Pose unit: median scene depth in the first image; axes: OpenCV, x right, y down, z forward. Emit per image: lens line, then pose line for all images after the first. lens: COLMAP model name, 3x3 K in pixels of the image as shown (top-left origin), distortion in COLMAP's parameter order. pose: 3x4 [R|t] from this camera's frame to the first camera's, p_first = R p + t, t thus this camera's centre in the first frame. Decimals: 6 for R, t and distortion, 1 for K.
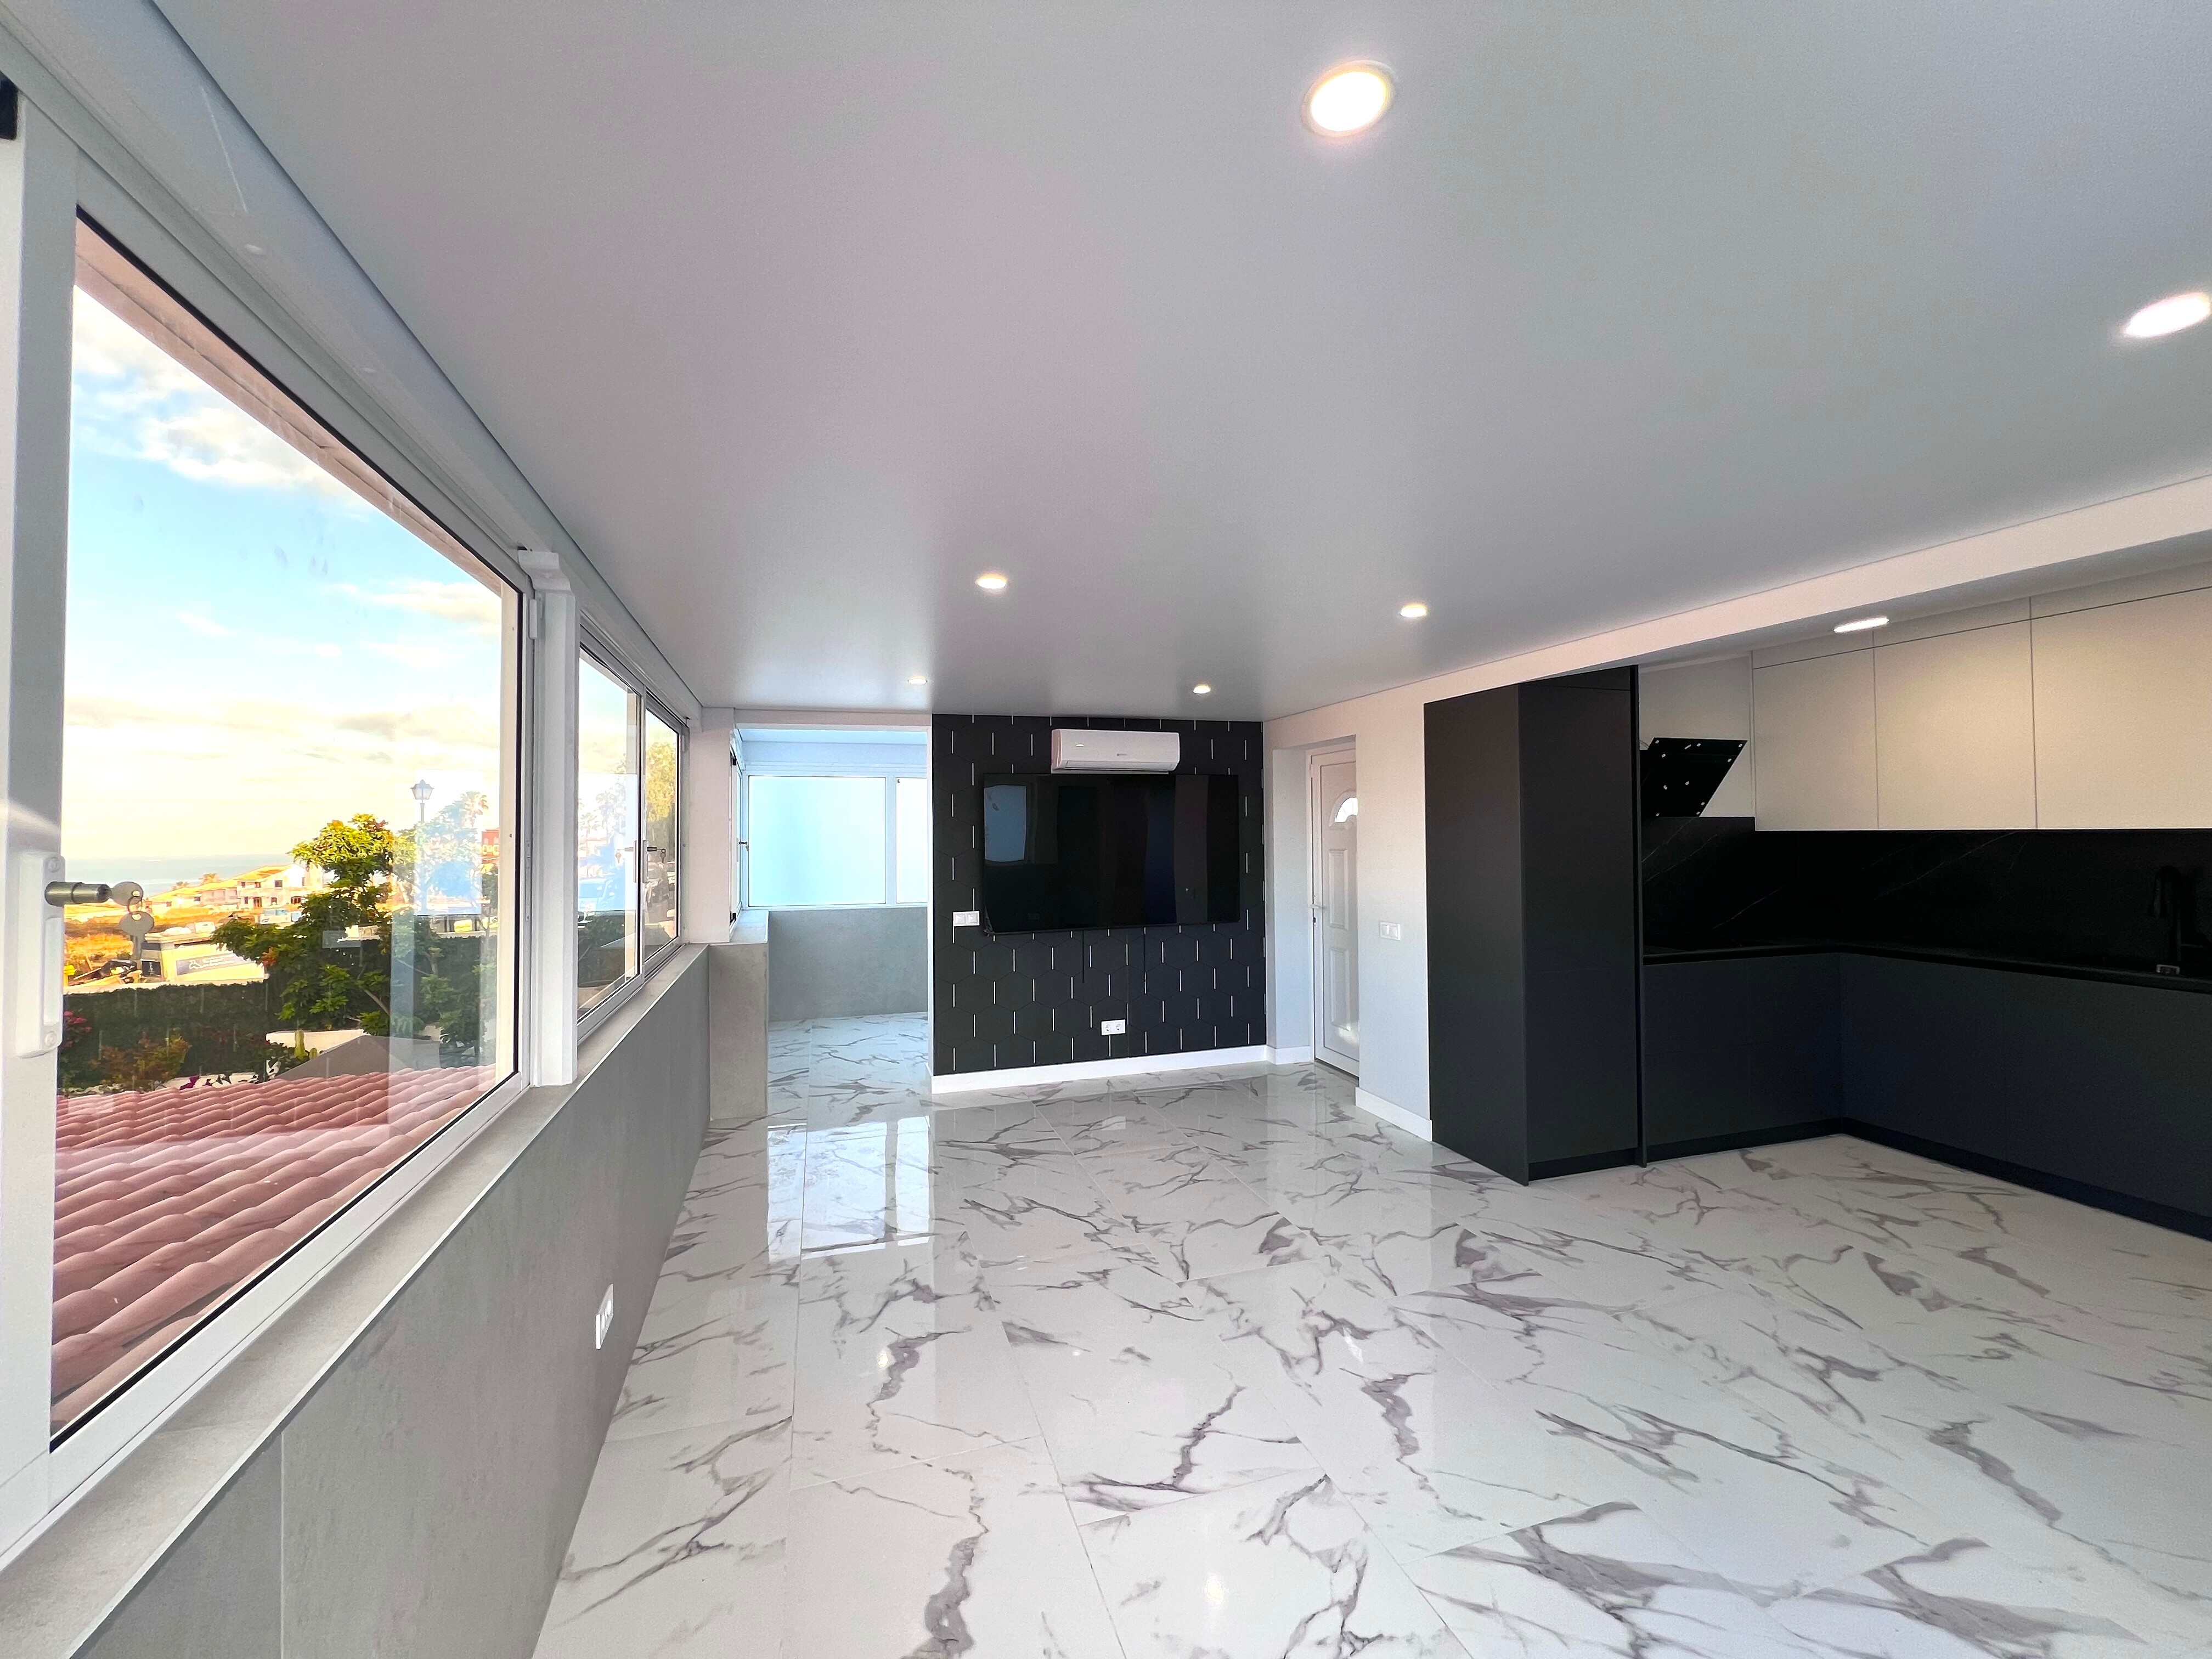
lens RADIAL K [[876.4, 0, 1099.5], [0, 876.4, 820.5], [0, 0, 1]] dist [0.002243, -0.000519]
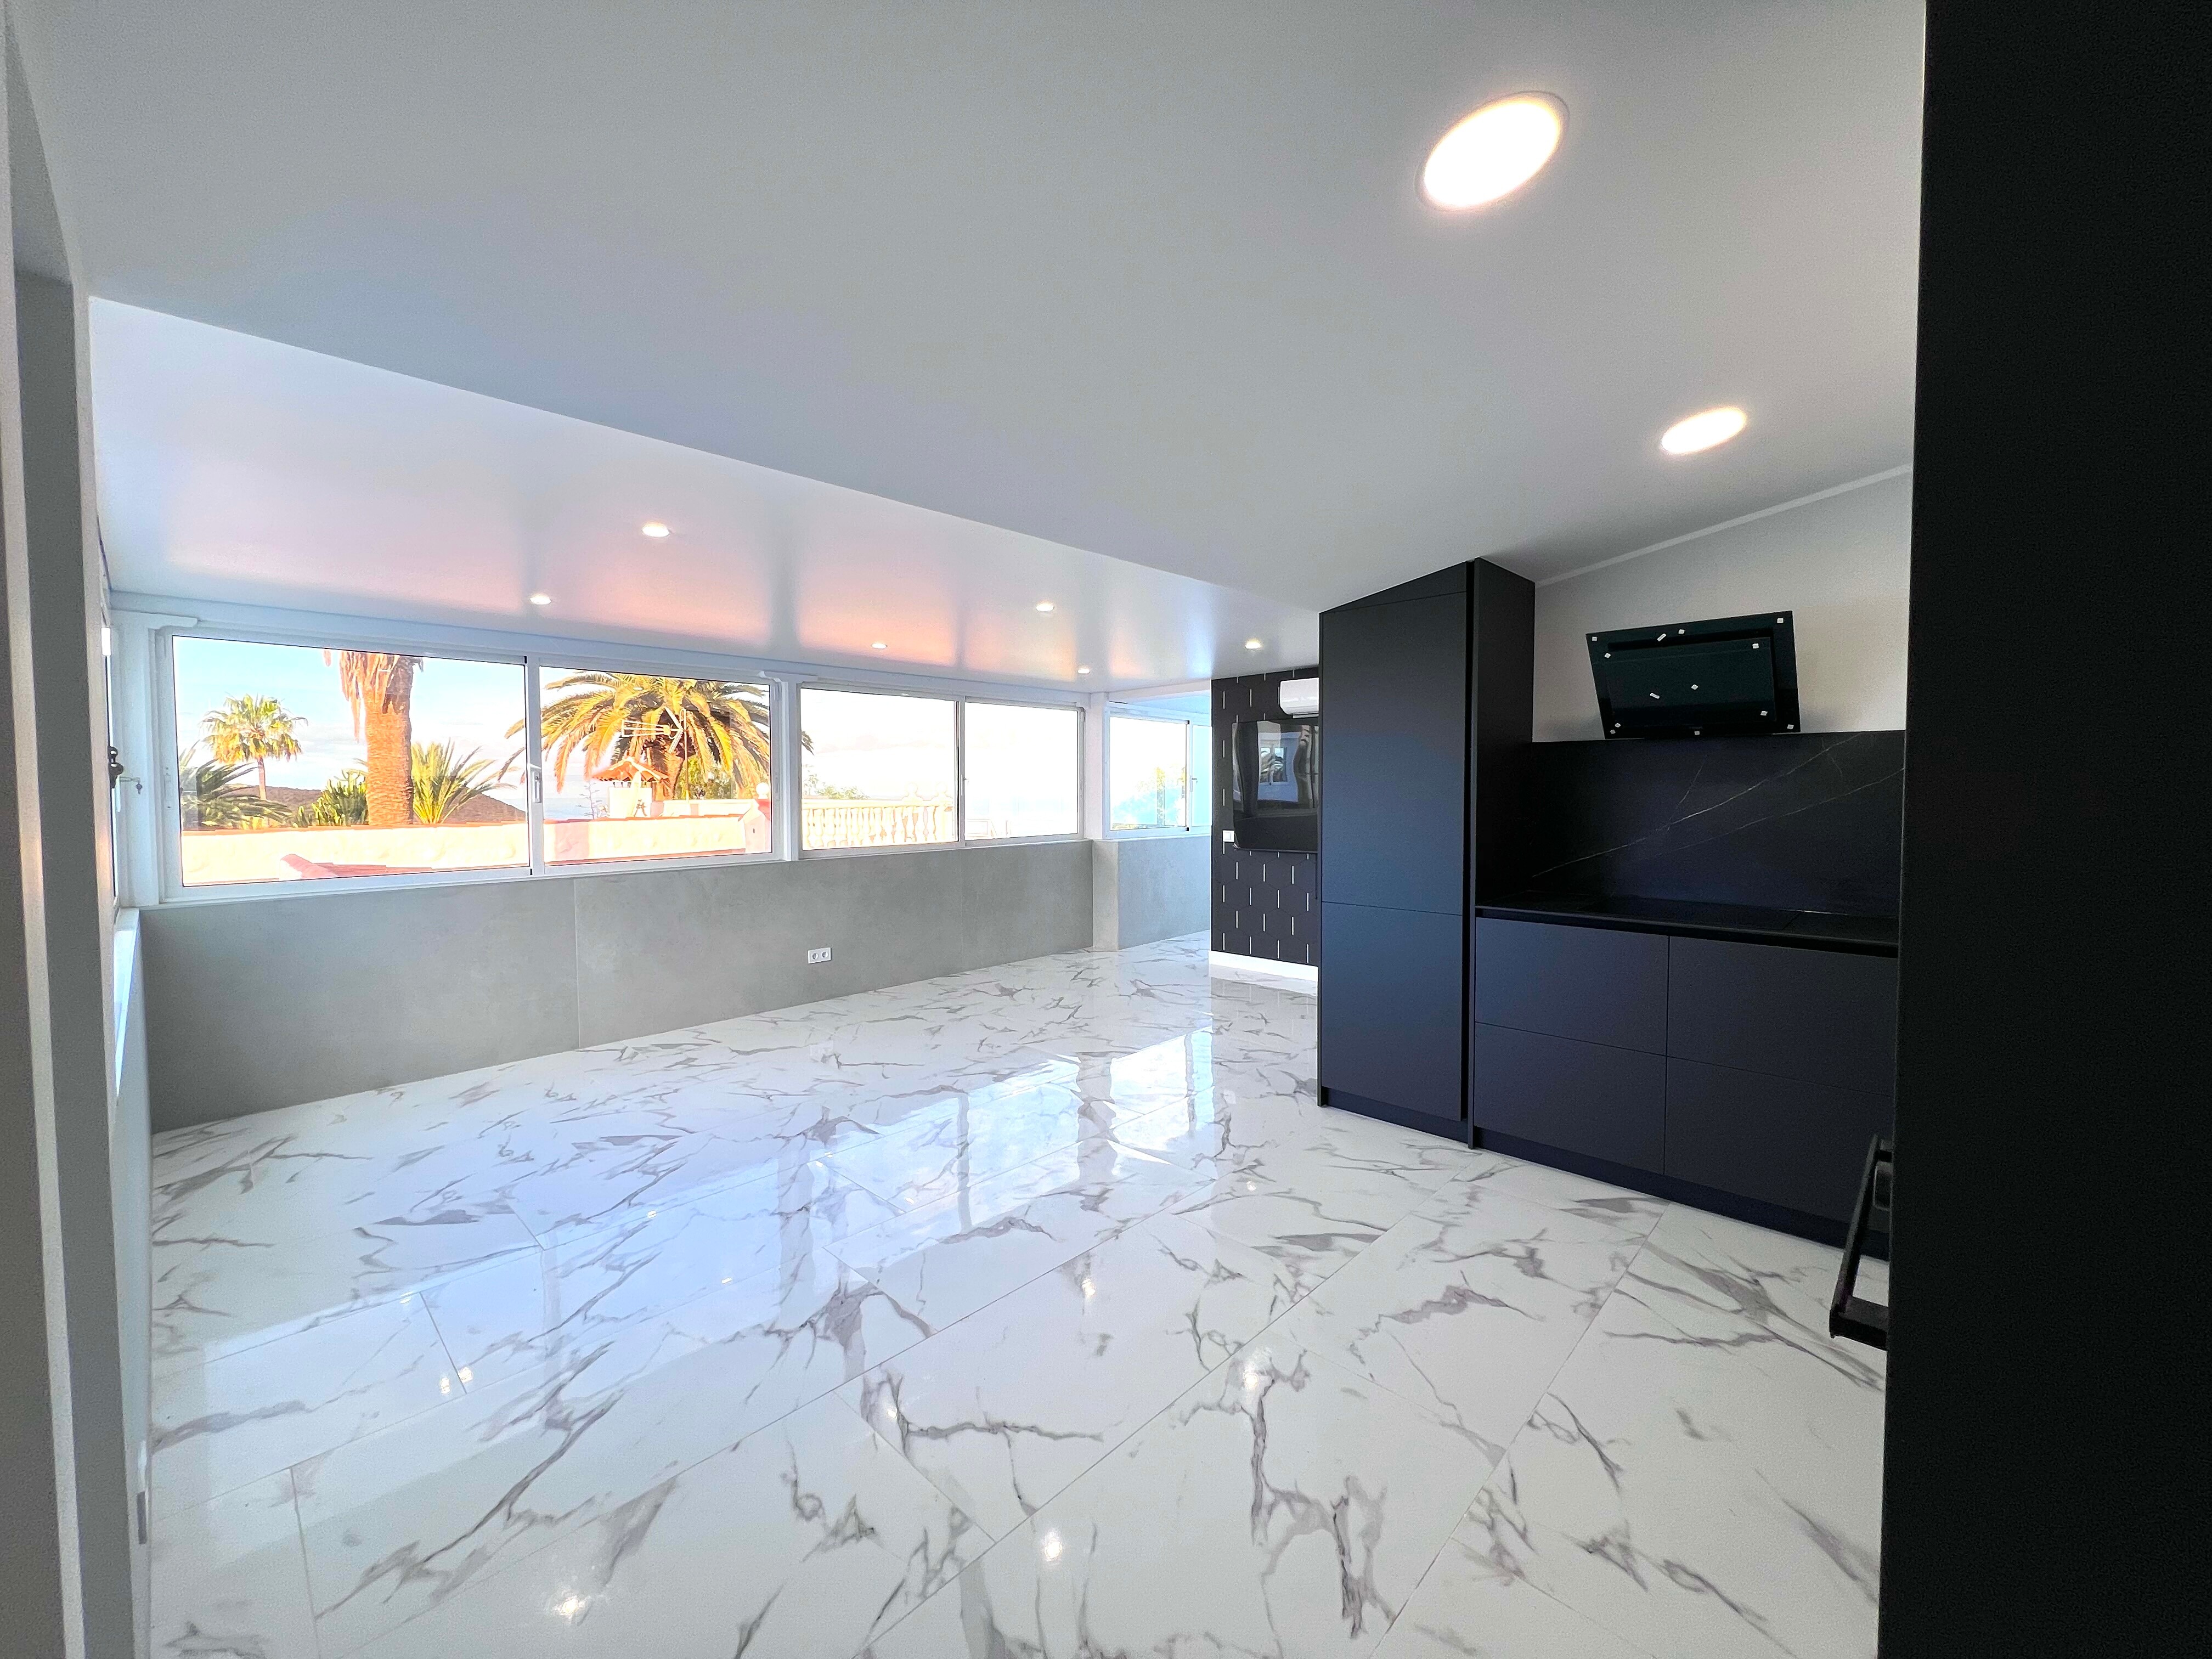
lens RADIAL K [[876.4, 0, 1109.6], [0, 876.4, 835.2], [0, 0, 1]] dist [0.002243, -0.000519]
pose [[0.484337, 0.054027, -0.873212, 1.491058], [0.016648, 0.997342, 0.070941, 0.024499], [0.874723, -0.048897, 0.482150, 0.360405]]
